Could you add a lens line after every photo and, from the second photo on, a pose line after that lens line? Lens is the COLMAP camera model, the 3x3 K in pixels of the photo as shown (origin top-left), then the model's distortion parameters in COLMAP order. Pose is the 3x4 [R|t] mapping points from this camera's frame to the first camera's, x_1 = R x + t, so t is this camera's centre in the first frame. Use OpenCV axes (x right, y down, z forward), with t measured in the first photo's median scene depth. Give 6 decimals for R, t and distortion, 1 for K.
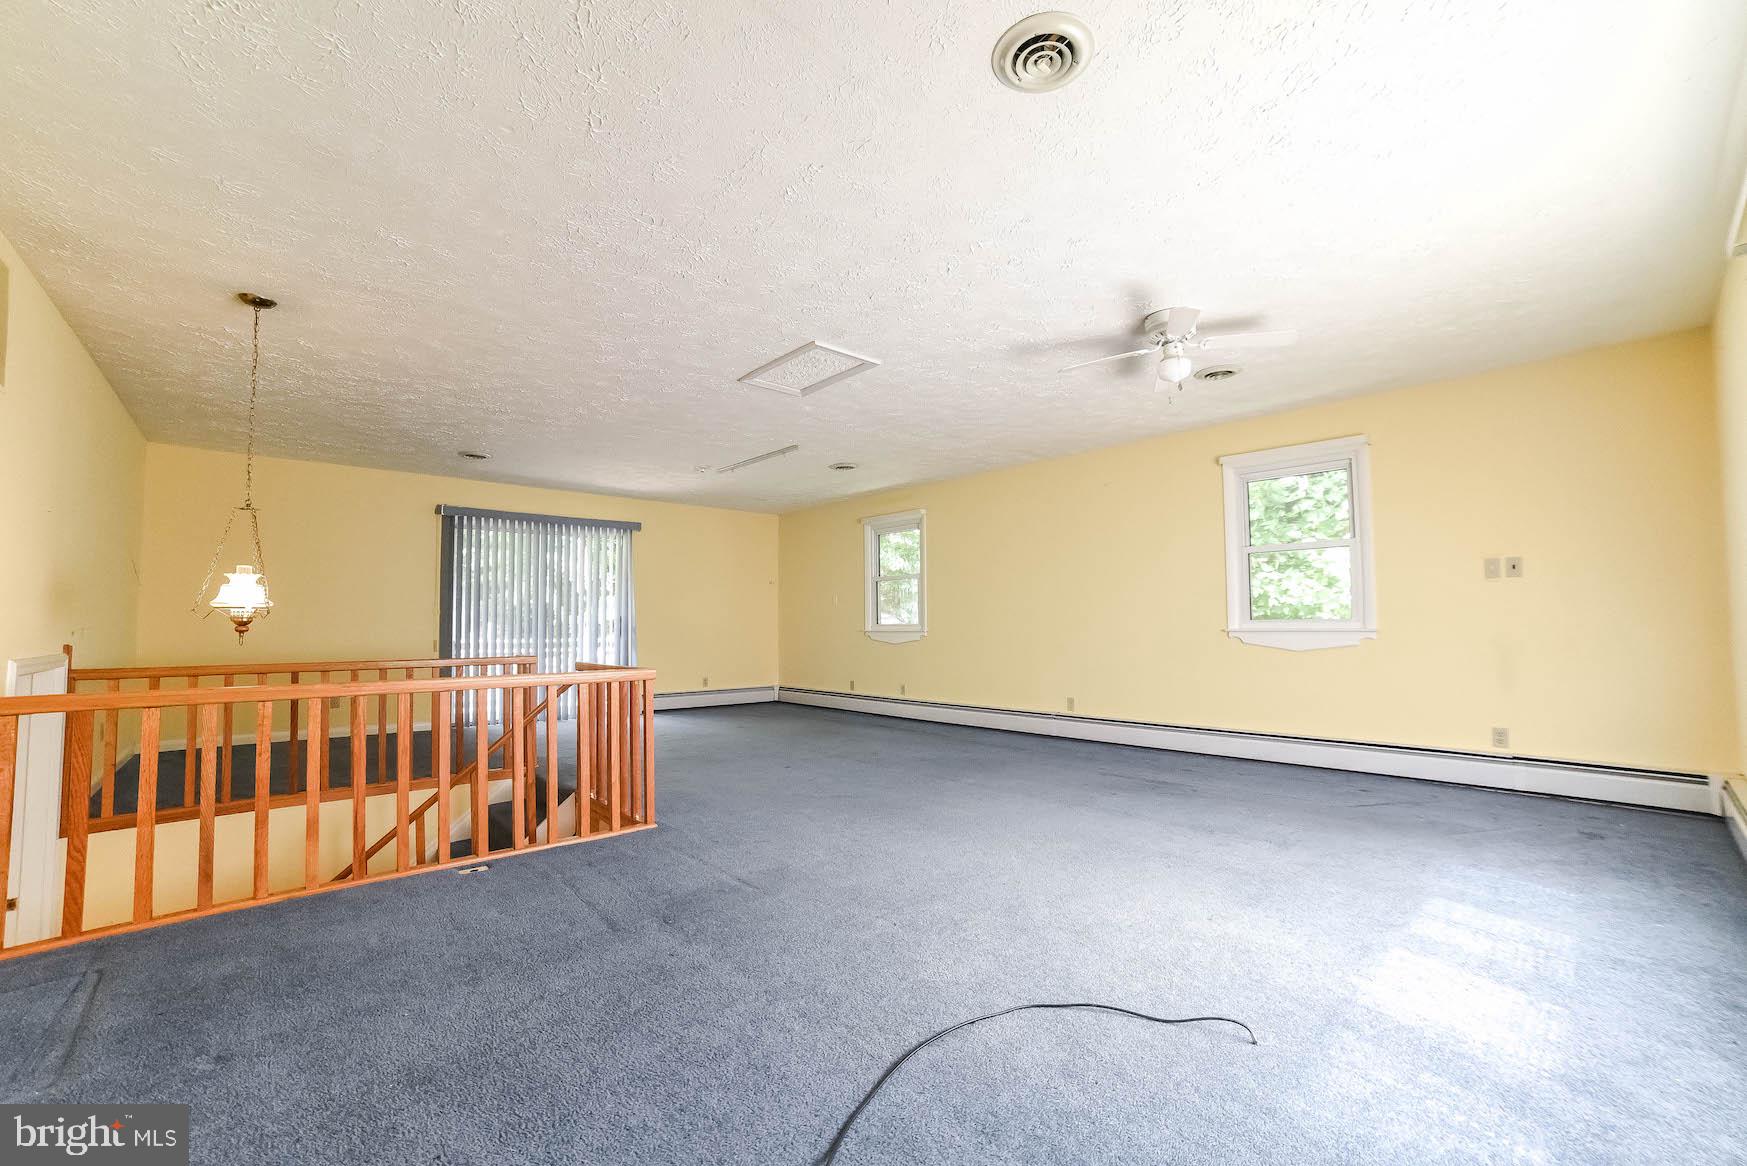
lens RADIAL K [[752.1, 0, 873.5], [0, 752.1, 583.0], [0, 0, 1]] dist [0.000610, 0.053376]
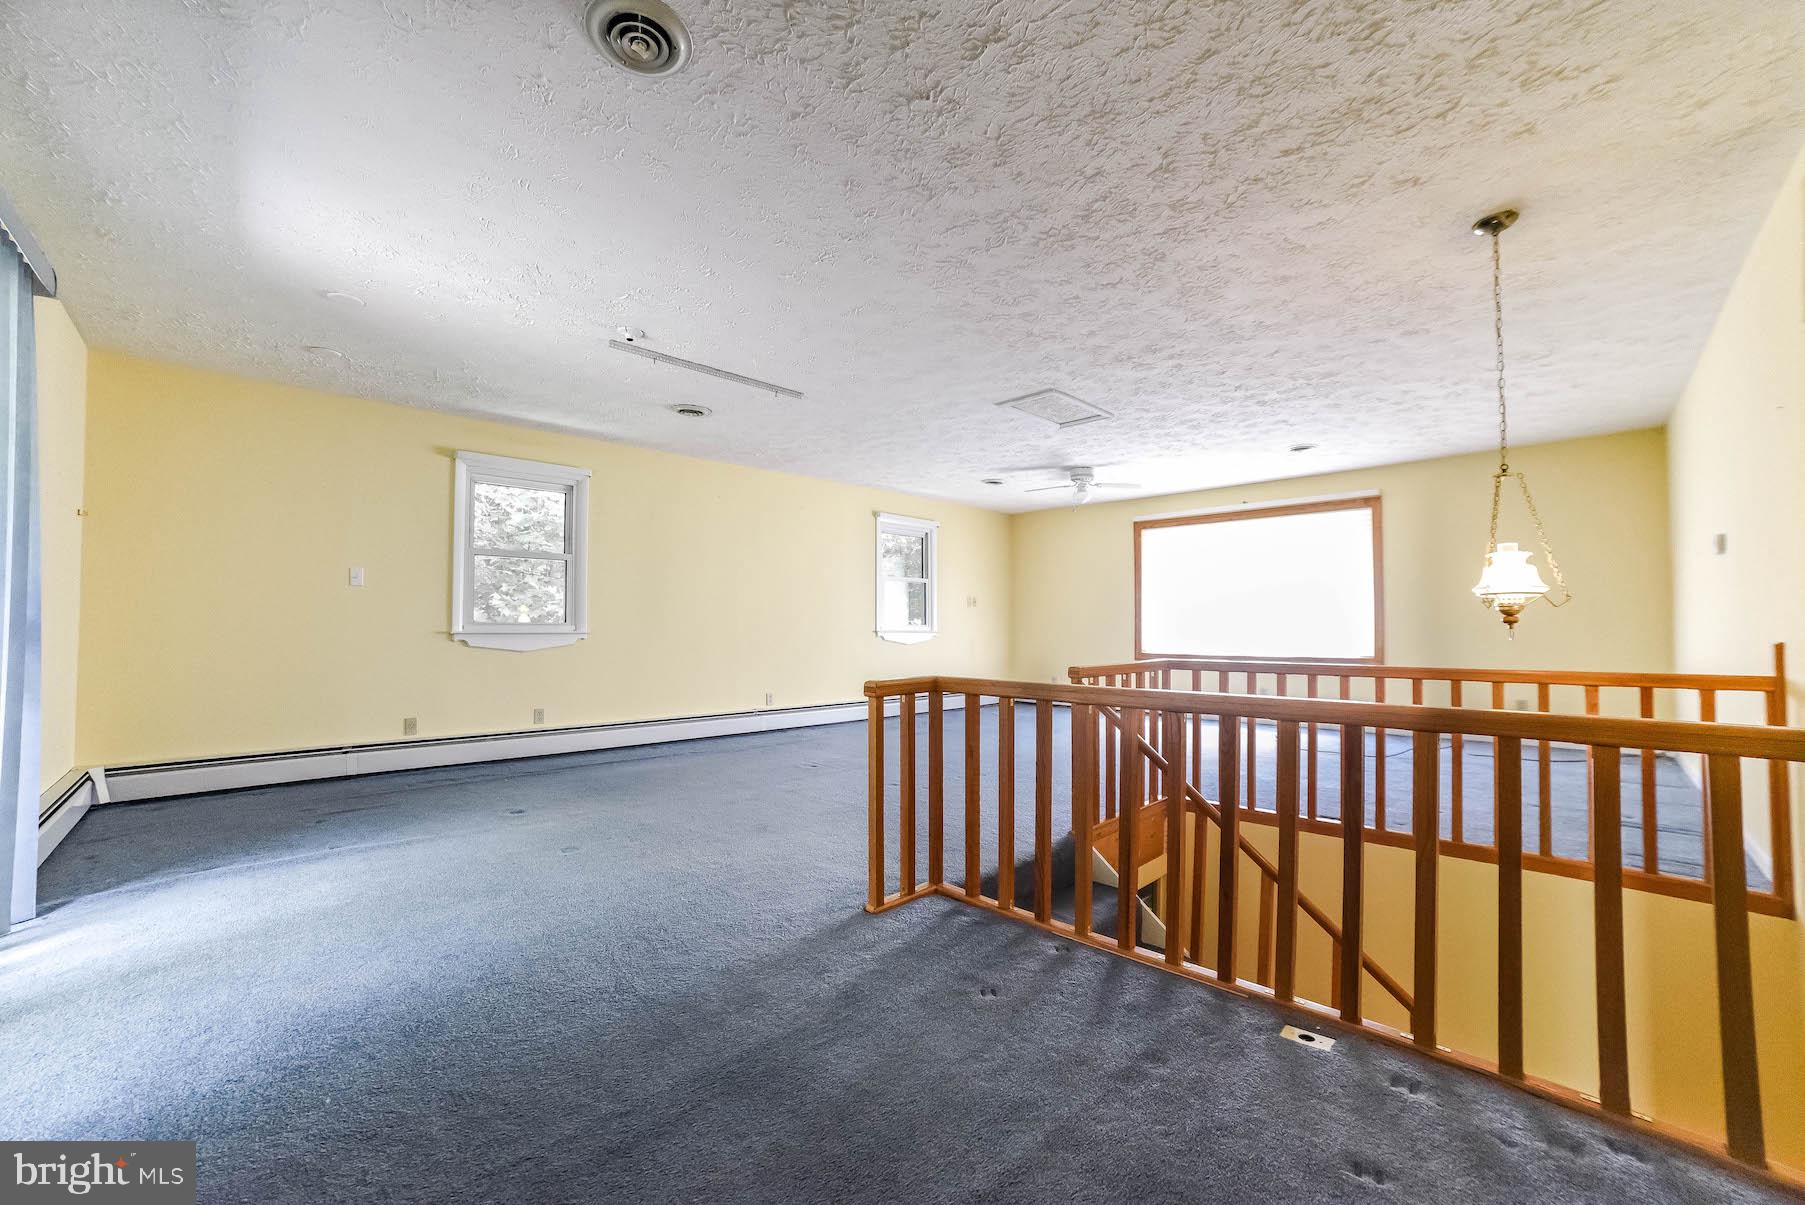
lens RADIAL K [[728.0, 0, 898.3], [0, 728.0, 610.9], [0, 0, 1]] dist [-0.089453, 0.041239]
pose [[-0.034098, 0.032859, 0.998878, -0.686481], [-0.058806, 0.997662, -0.034826, 0.050837], [-0.997687, -0.059927, -0.032086, 0.736419]]
